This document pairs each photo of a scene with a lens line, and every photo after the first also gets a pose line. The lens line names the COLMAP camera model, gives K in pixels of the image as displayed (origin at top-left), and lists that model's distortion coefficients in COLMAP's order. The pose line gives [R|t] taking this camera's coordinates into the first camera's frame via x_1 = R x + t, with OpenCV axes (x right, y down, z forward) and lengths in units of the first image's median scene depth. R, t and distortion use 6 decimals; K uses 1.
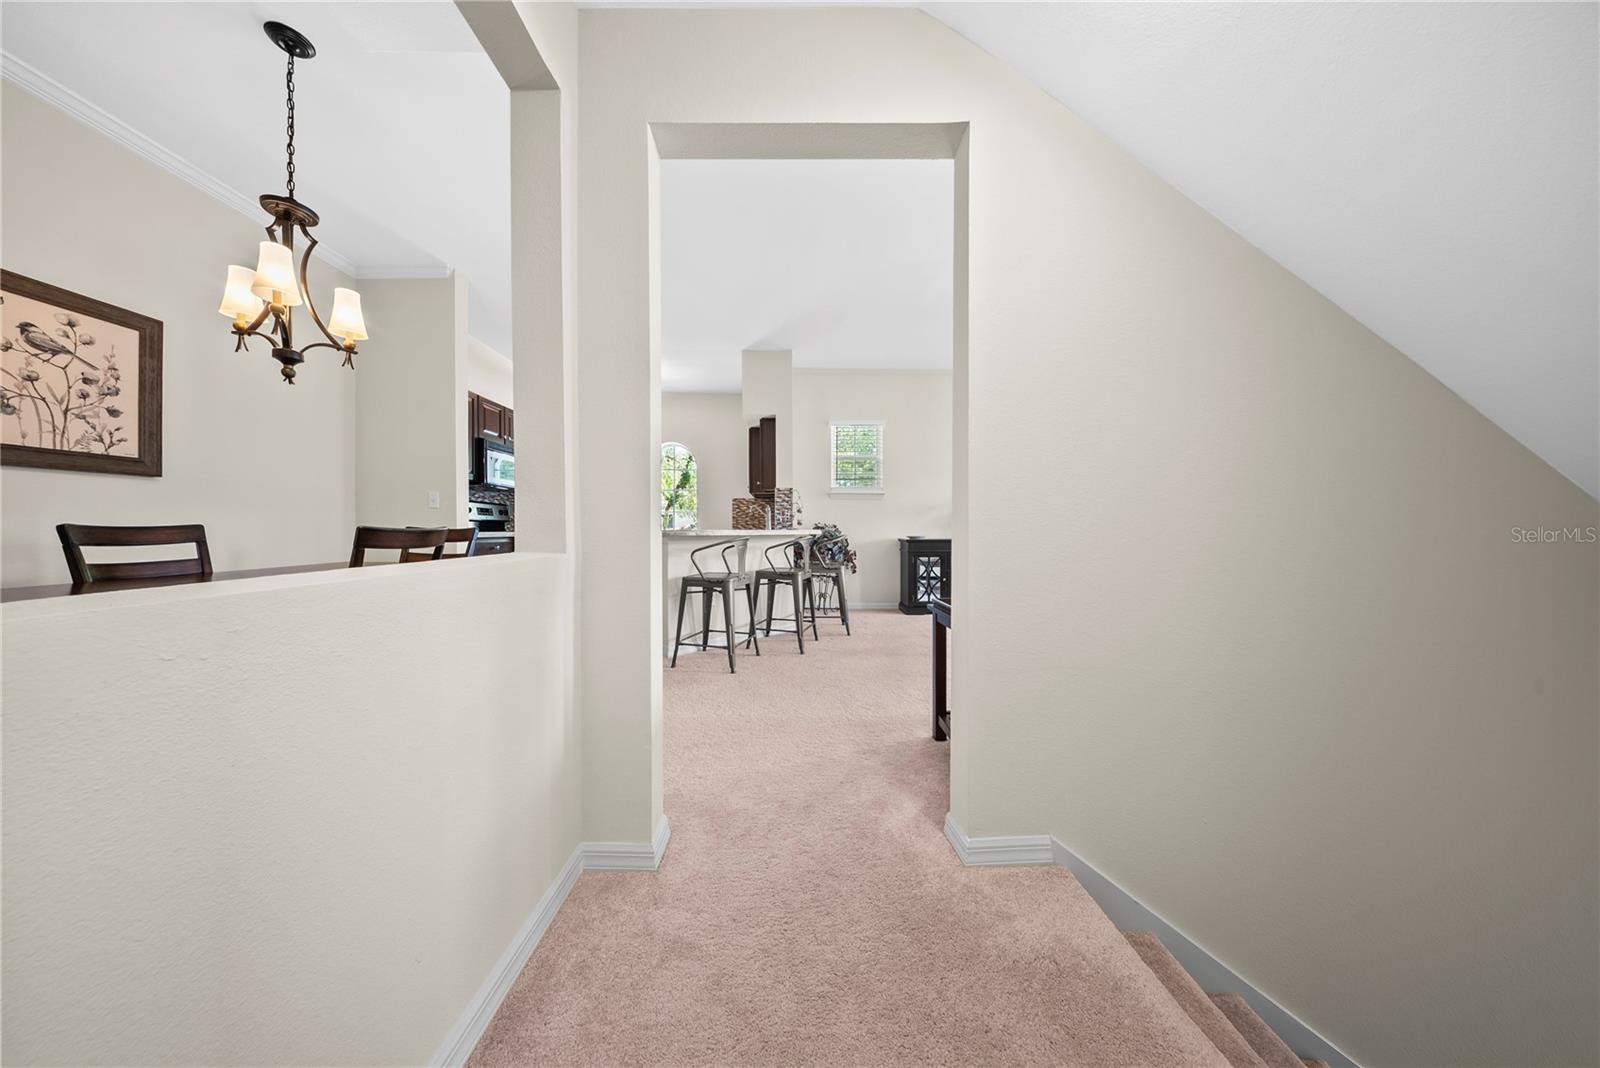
lens RADIAL K [[472.2, 0, 795.6], [0, 472.2, 536.9], [0, 0, 1]] dist [-0.011633, -0.000007]
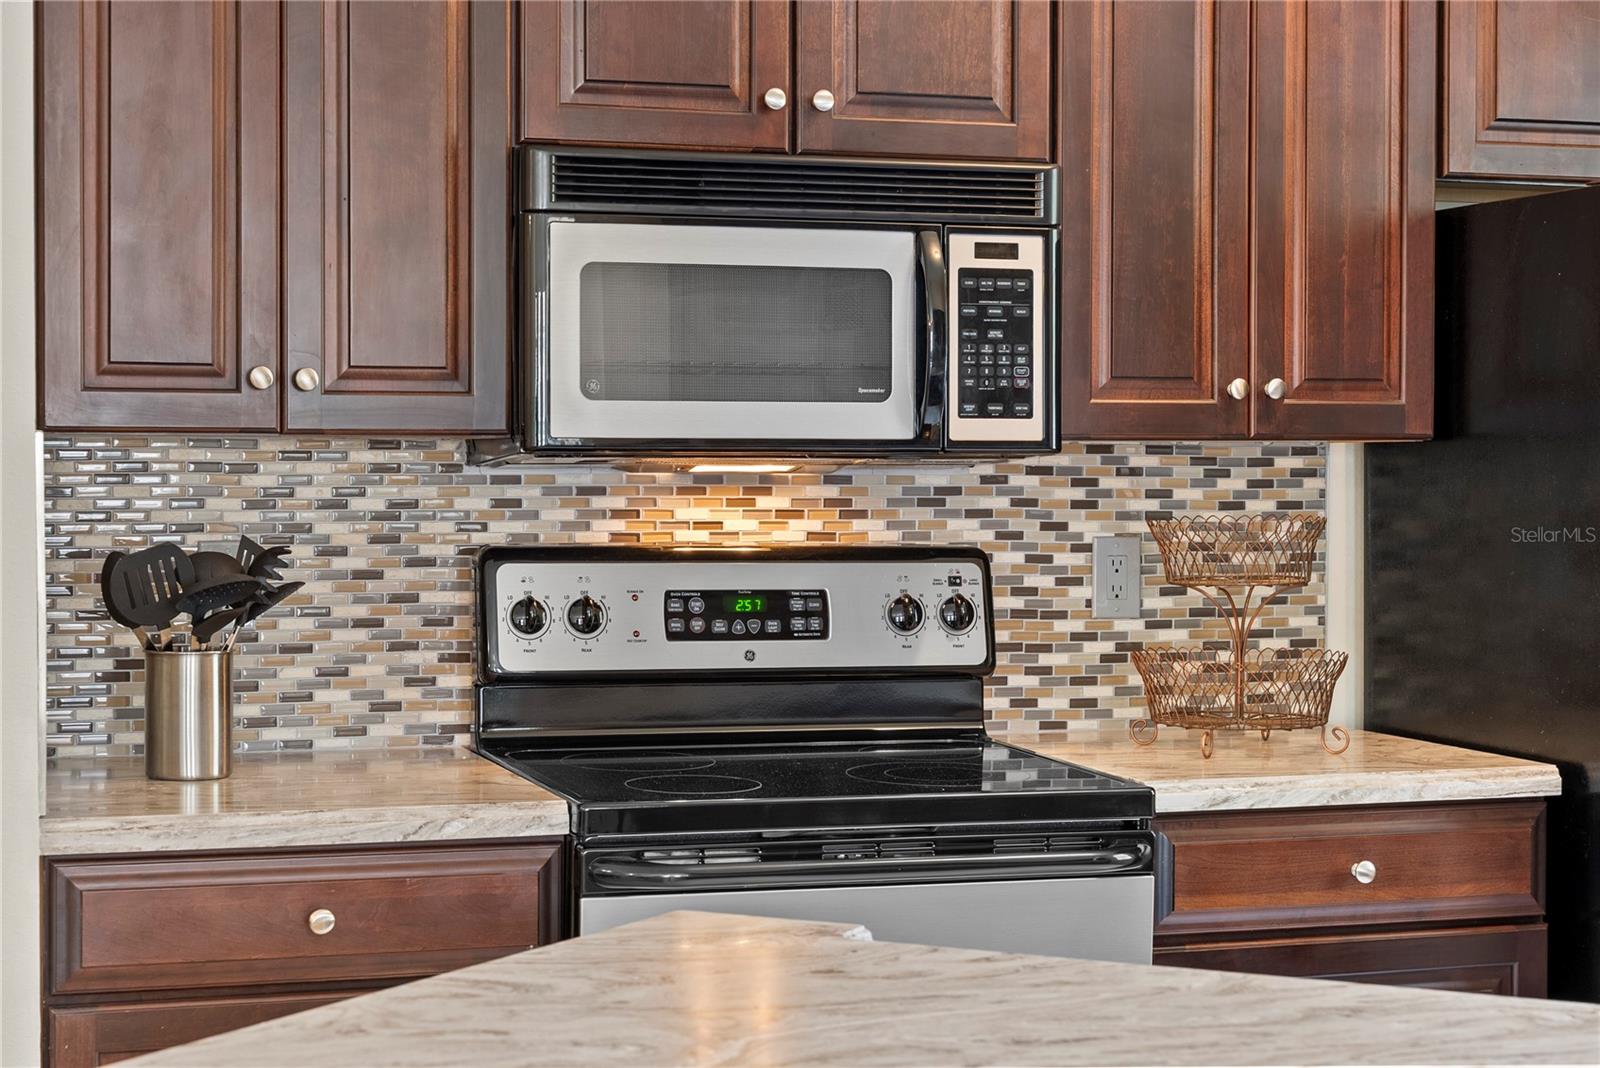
lens RADIAL K [[2868.6, 0, 800.0], [0, 2868.6, 534.0], [0, 0, 1]] dist [0.027753, 0.069710]
pose [[0.296686, 0.027714, -0.954573, 0.239004], [-0.017164, 0.999572, 0.023686, -0.117610], [0.954821, 0.009357, 0.297035, 0.865339]]
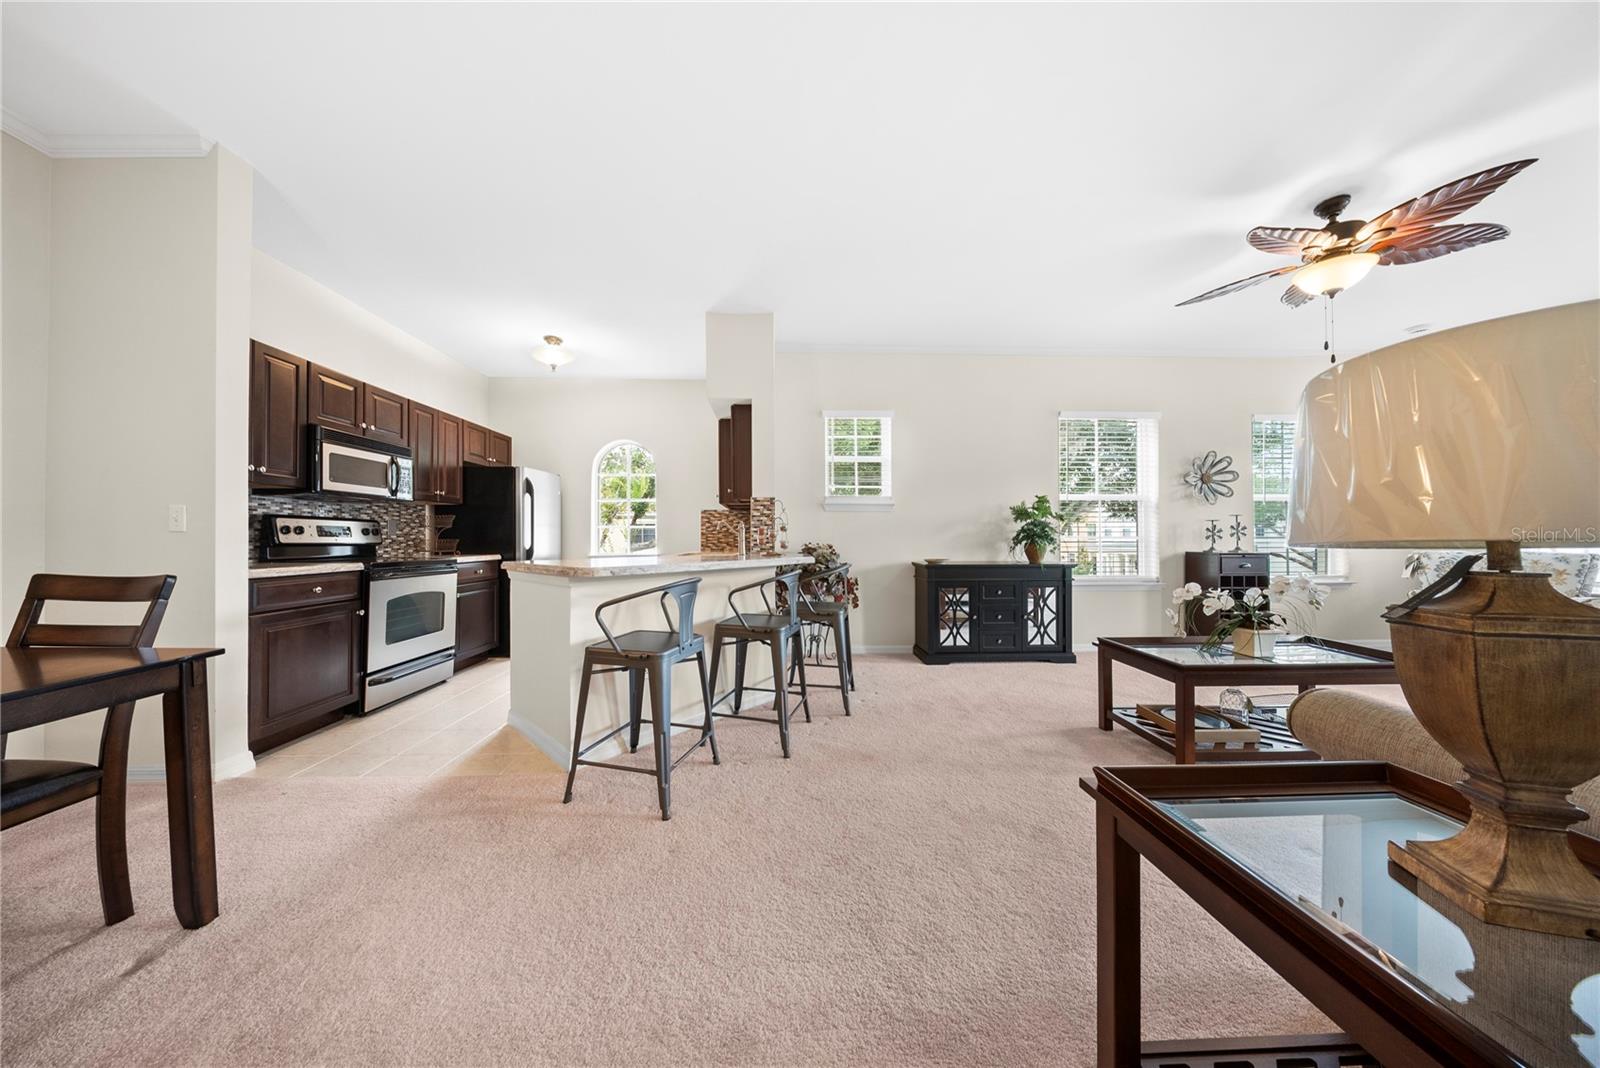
lens RADIAL K [[470.7, 0, 795.5], [0, 470.7, 533.1], [0, 0, 1]] dist [0.000287, -0.000080]
pose [[0.999677, -0.003956, 0.025113, 0.010121], [0.004568, 0.999693, -0.024333, -0.036706], [-0.025010, 0.024440, 0.999388, 0.326160]]
